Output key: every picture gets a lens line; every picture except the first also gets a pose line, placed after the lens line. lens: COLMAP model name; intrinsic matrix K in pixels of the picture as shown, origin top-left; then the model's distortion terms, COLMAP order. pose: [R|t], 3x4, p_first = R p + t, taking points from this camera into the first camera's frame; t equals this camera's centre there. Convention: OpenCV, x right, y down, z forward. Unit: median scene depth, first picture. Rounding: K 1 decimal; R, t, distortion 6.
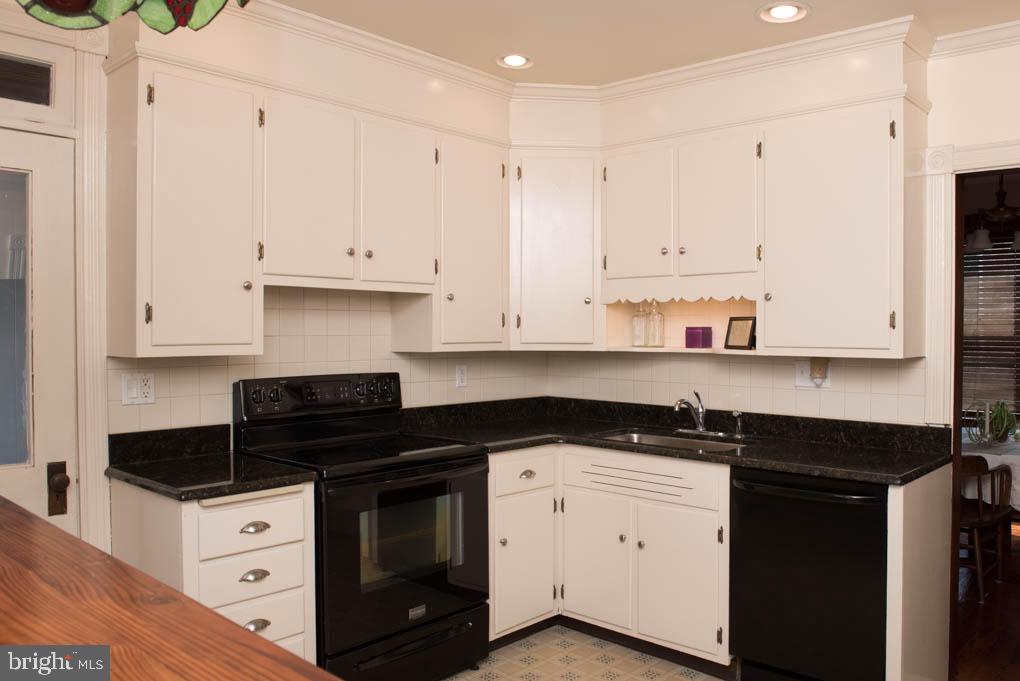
lens RADIAL K [[748.3, 0, 504.9], [0, 748.3, 341.7], [0, 0, 1]] dist [-0.022310, -0.017299]
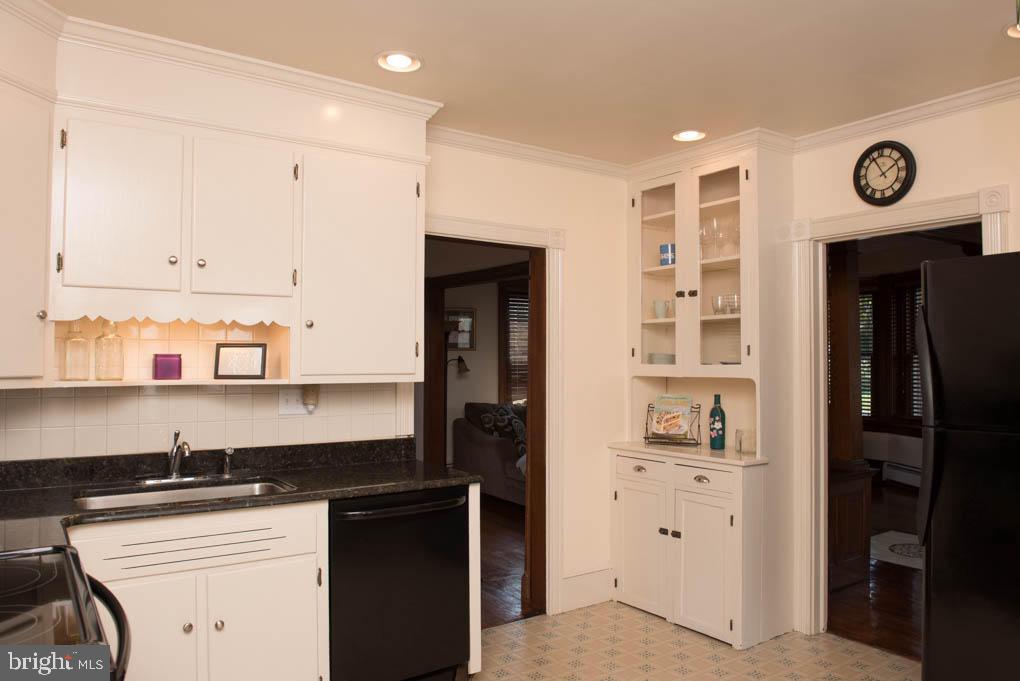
lens RADIAL K [[748.3, 0, 506.3], [0, 748.3, 338.3], [0, 0, 1]] dist [-0.022310, -0.017299]
pose [[0.249009, 0.026597, 0.968136, -0.507132], [0.015653, 0.999382, -0.031481, -0.005992], [-0.968375, 0.022993, 0.248439, 0.482278]]
